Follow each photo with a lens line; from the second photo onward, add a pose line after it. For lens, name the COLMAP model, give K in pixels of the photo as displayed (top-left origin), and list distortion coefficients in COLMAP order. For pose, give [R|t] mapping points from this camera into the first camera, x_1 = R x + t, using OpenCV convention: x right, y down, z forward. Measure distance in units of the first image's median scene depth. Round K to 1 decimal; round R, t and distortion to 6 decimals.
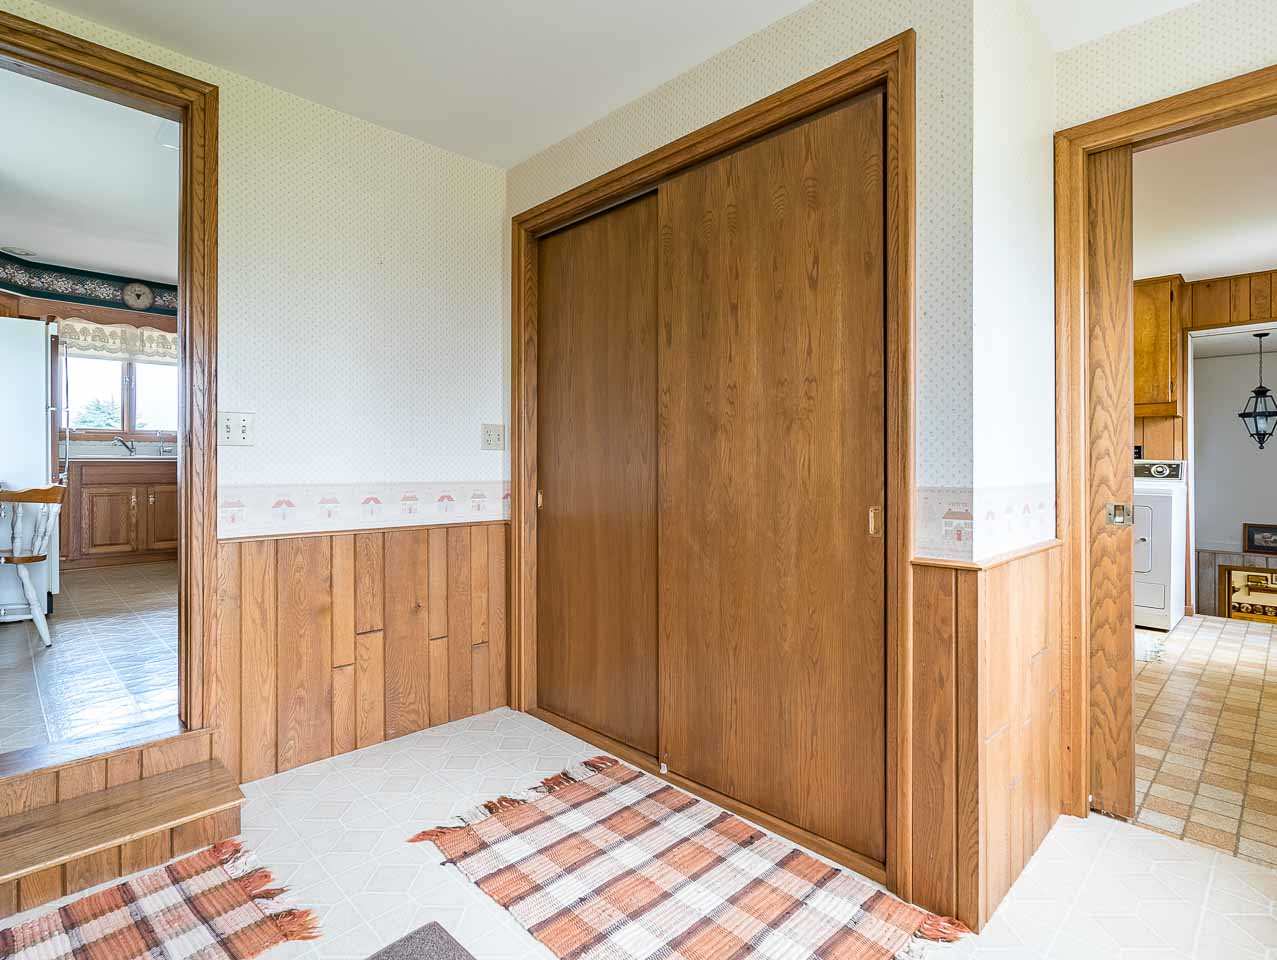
lens RADIAL K [[668.5, 0, 638.4], [0, 668.5, 472.4], [0, 0, 1]] dist [-0.005506, -0.000780]
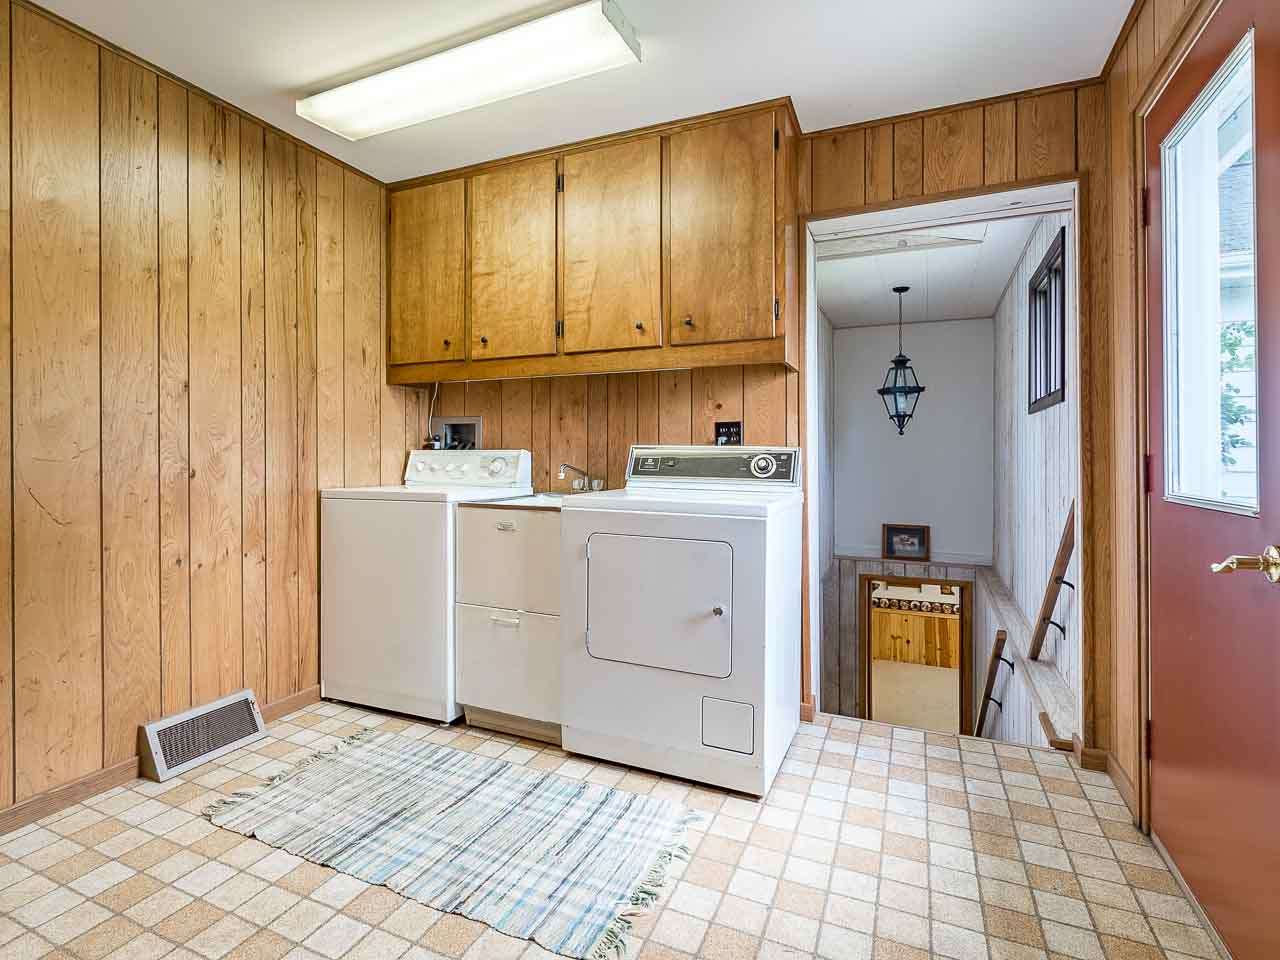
lens RADIAL K [[630.0, 0, 638.2], [0, 630.0, 468.9], [0, 0, 1]] dist [-0.000234, -0.000031]
pose [[0.932426, -0.007705, 0.361278, 0.490346], [0.004290, 0.999938, 0.010255, -0.005549], [-0.361334, -0.008012, 0.932402, 0.541531]]
